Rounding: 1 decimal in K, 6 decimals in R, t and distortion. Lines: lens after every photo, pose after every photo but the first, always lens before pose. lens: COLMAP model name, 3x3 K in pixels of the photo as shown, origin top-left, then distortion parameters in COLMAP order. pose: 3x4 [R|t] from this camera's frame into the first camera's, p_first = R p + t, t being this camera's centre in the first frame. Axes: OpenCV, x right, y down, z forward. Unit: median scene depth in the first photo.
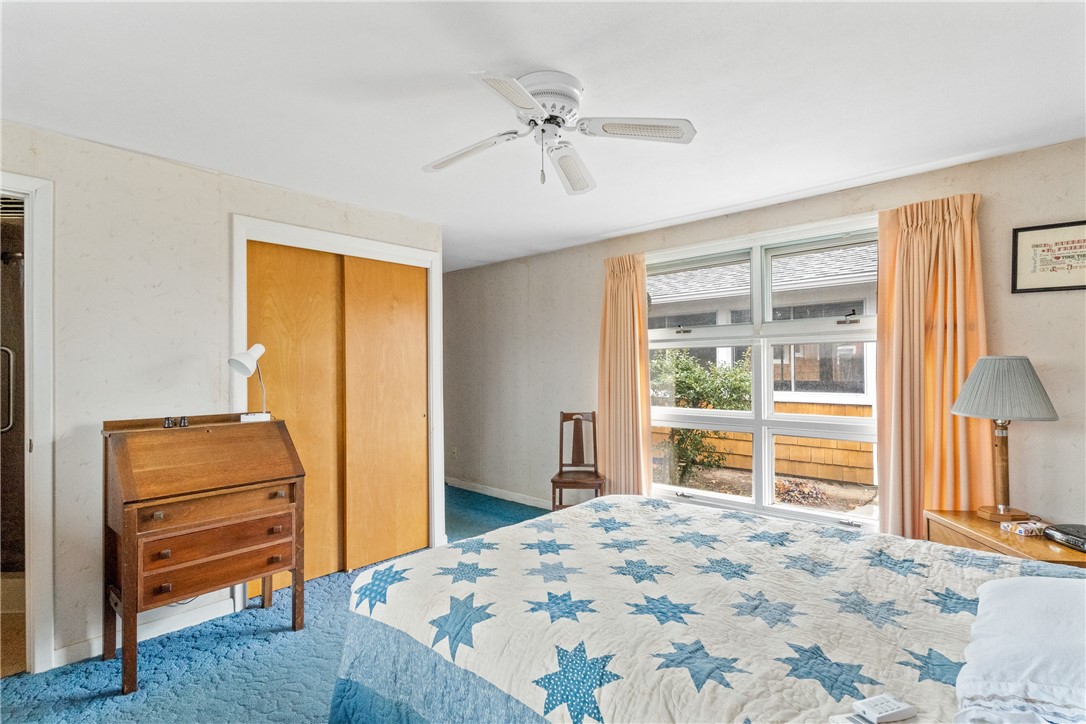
lens RADIAL K [[514.6, 0, 539.0], [0, 514.6, 361.4], [0, 0, 1]] dist [0.000237, -0.000073]
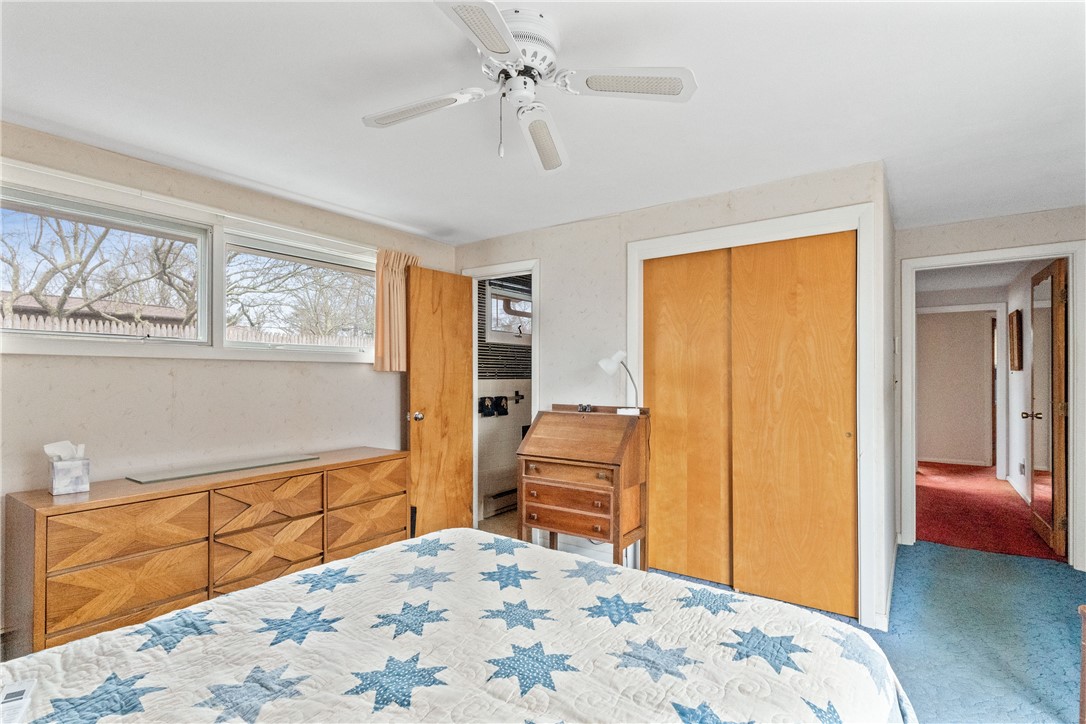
lens RADIAL K [[506.2, 0, 528.1], [0, 506.2, 370.9], [0, 0, 1]] dist [-0.000612, -0.000044]
pose [[0.131829, -0.000349, -0.991272, 0.521932], [0.014907, 0.999888, 0.001630, 0.009416], [0.991160, -0.014992, 0.131820, 0.563835]]
